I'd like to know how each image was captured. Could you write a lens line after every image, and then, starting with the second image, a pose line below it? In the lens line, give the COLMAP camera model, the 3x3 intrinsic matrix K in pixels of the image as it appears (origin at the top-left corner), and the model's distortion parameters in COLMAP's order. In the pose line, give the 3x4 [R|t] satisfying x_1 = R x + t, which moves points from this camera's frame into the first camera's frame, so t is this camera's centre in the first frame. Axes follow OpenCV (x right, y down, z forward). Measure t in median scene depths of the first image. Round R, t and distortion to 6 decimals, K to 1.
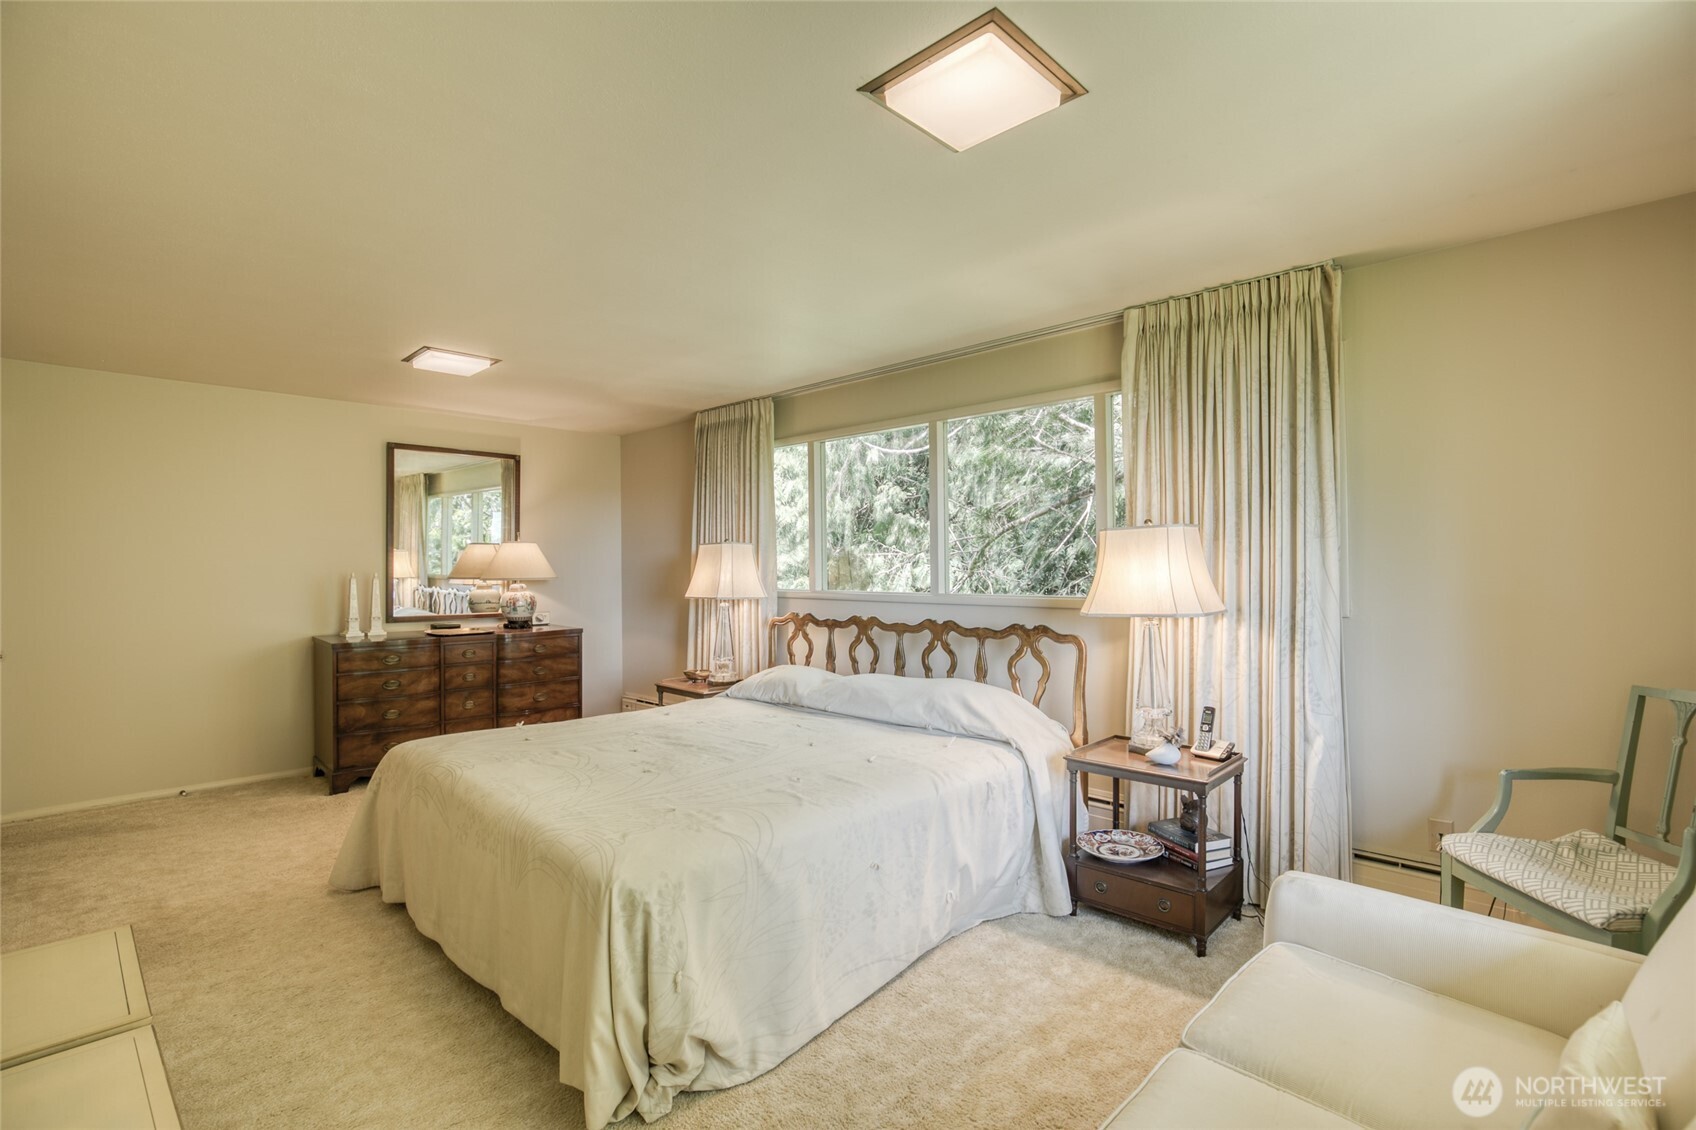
lens RADIAL K [[789.6, 0, 864.0], [0, 789.6, 565.3], [0, 0, 1]] dist [-0.027210, 0.001297]
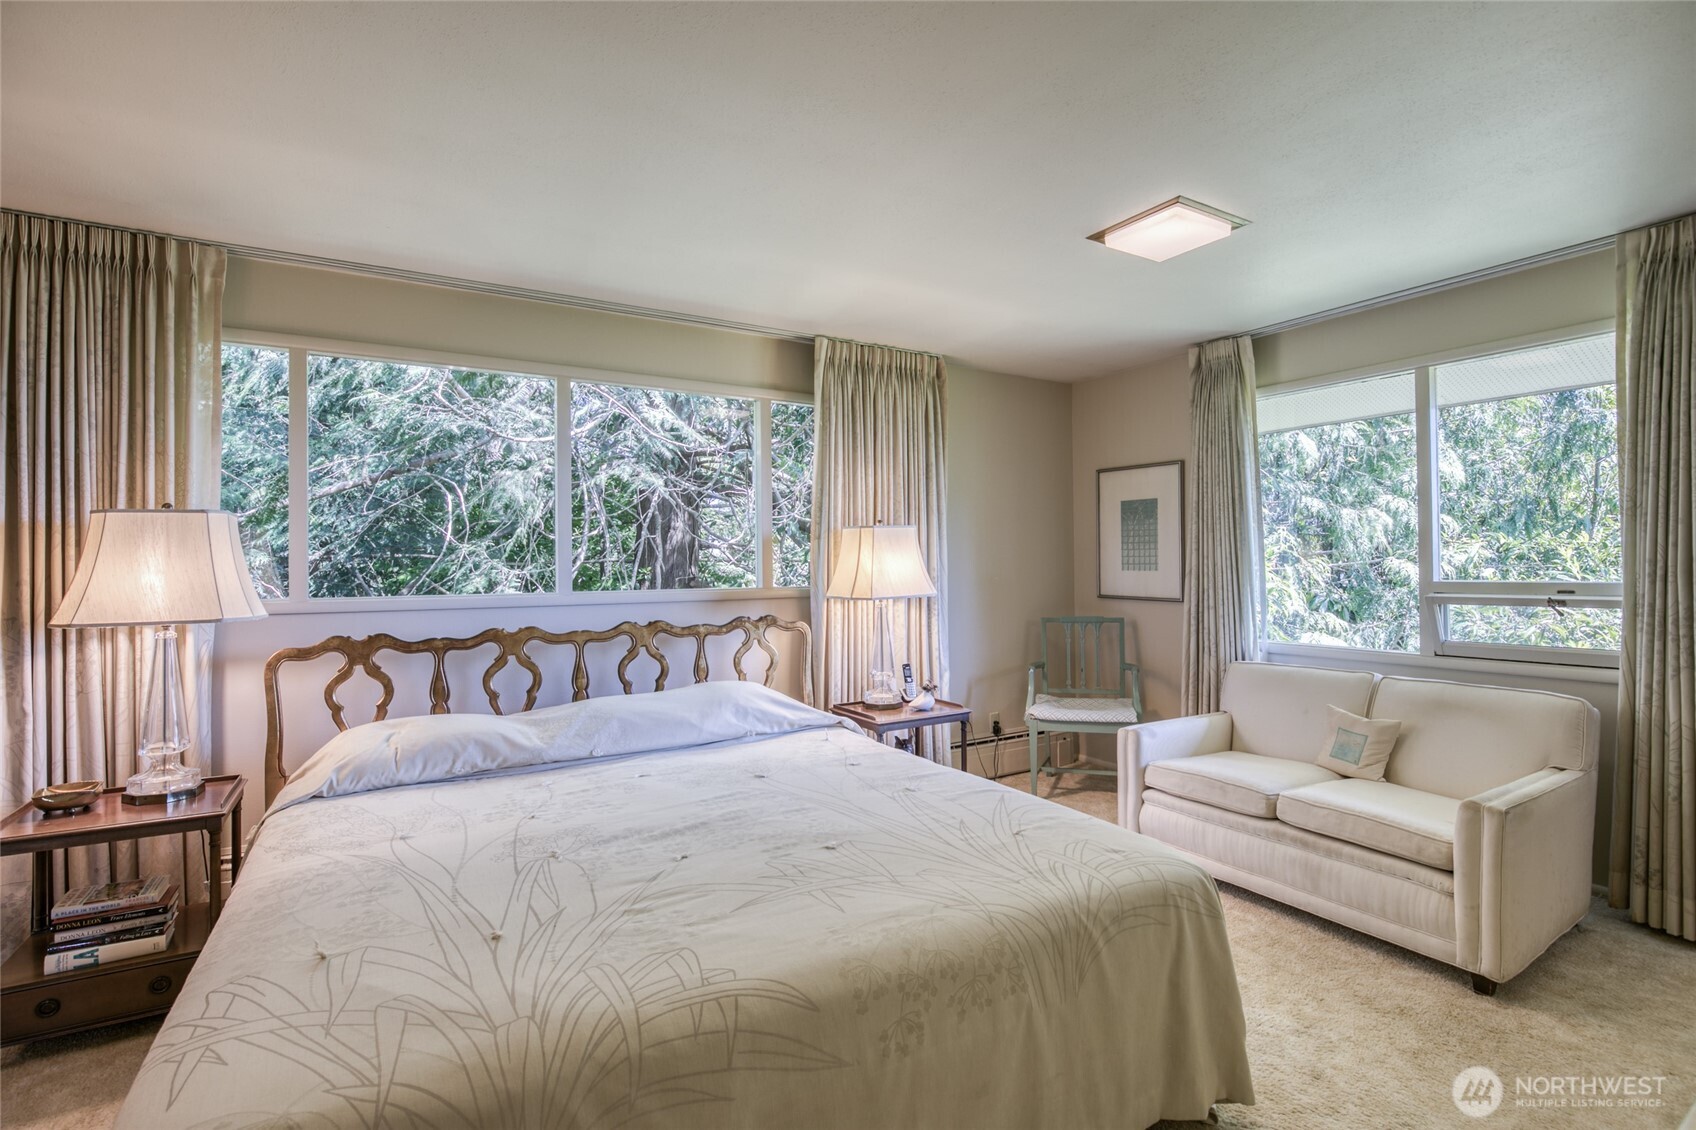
lens RADIAL K [[789.6, 0, 866.5], [0, 789.6, 563.7], [0, 0, 1]] dist [-0.027210, 0.001297]
pose [[0.237250, -0.001975, 0.971447, -0.689774], [-0.001518, 0.999996, 0.002404, 0.004693], [-0.971447, -0.002045, 0.237246, 0.582349]]
